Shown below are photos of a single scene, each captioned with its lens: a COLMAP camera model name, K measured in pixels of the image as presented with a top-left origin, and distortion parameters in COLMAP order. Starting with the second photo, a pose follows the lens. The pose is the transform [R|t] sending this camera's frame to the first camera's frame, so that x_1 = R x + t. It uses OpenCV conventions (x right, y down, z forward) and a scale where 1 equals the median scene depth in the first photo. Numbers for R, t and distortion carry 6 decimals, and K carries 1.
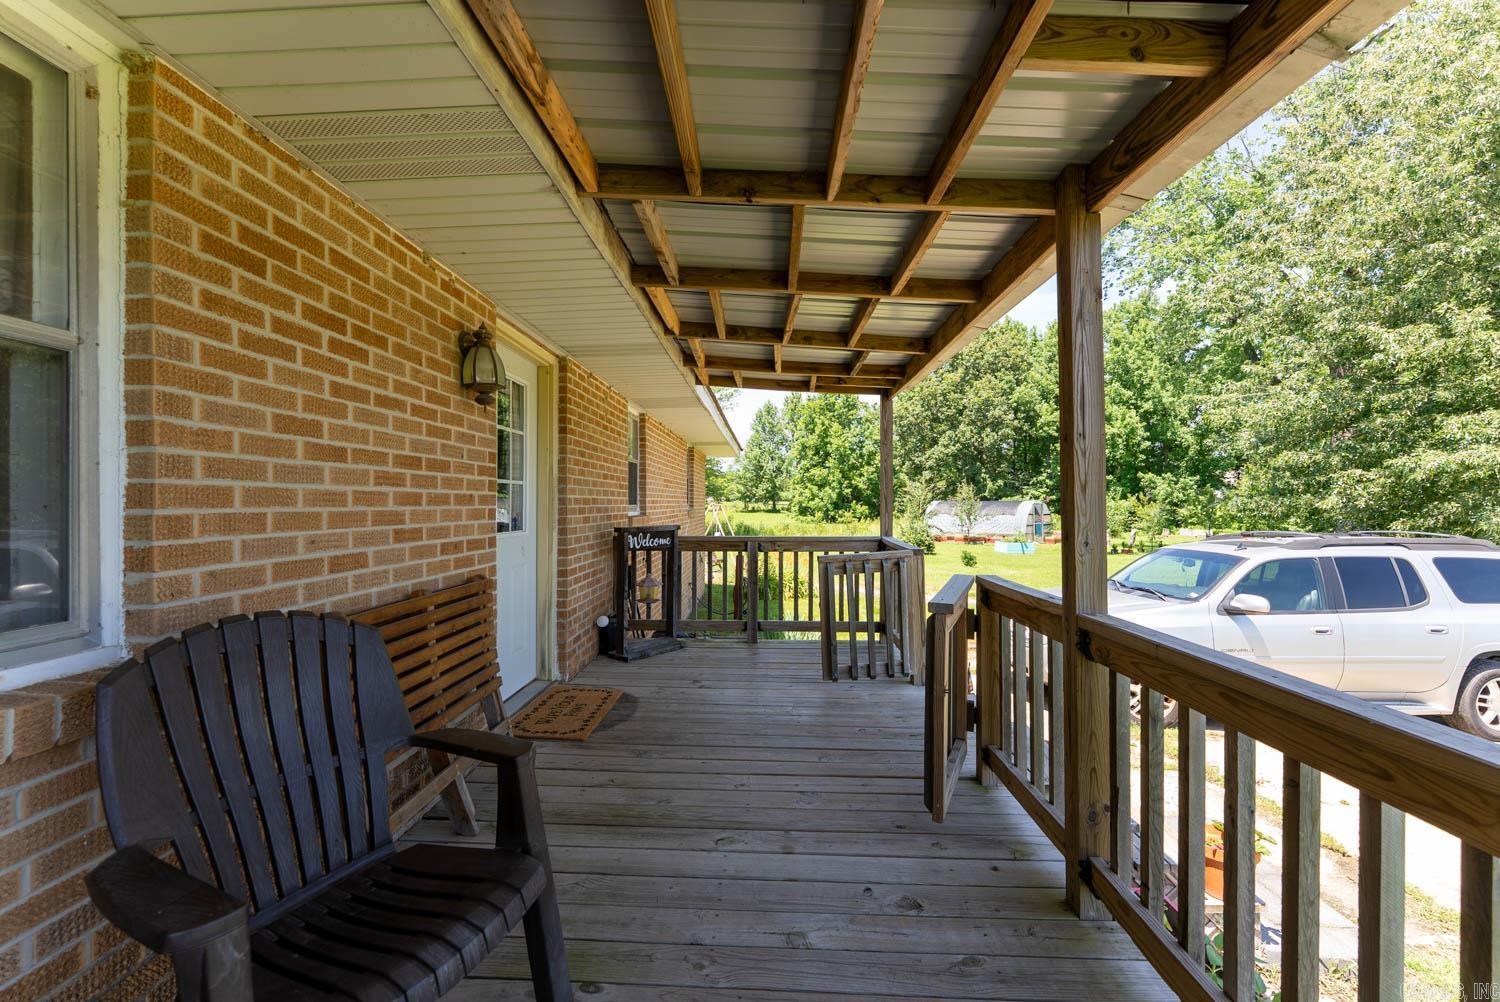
lens RADIAL K [[595.0, 0, 744.4], [0, 595.0, 501.6], [0, 0, 1]] dist [-0.010611, 0.000289]
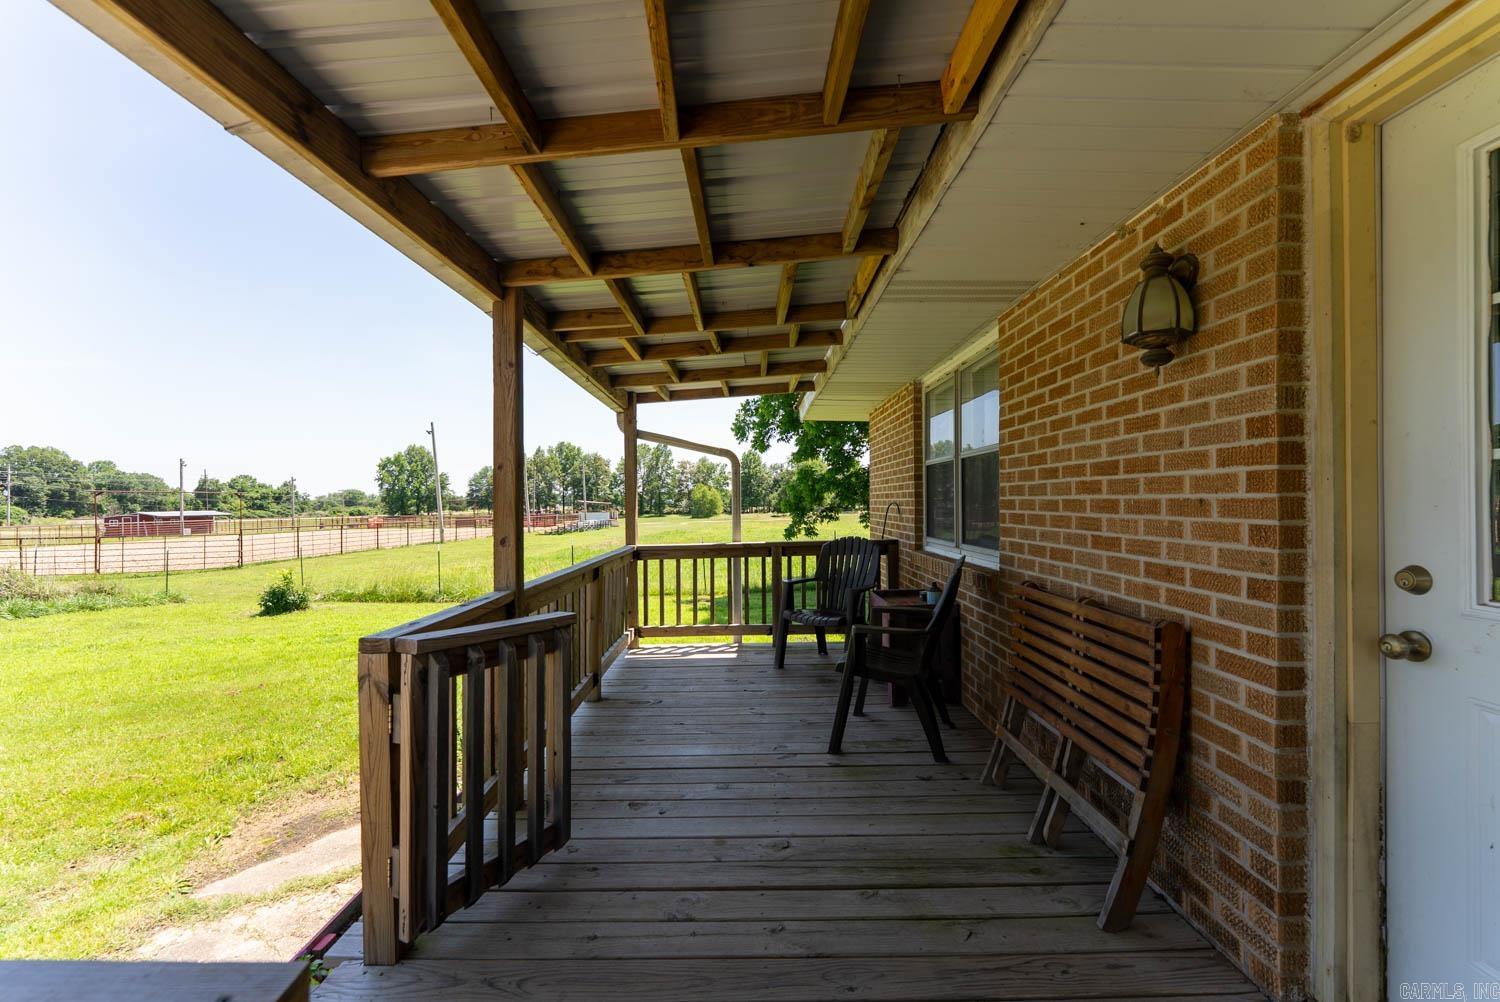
lens RADIAL K [[595.0, 0, 744.4], [0, 595.0, 501.6], [0, 0, 1]] dist [-0.010611, 0.000289]
pose [[-0.999608, 0.005327, -0.027486, 0.050534], [0.005326, 0.999986, 0.000103, -0.014661], [0.027486, -0.000043, -0.999622, 1.919601]]
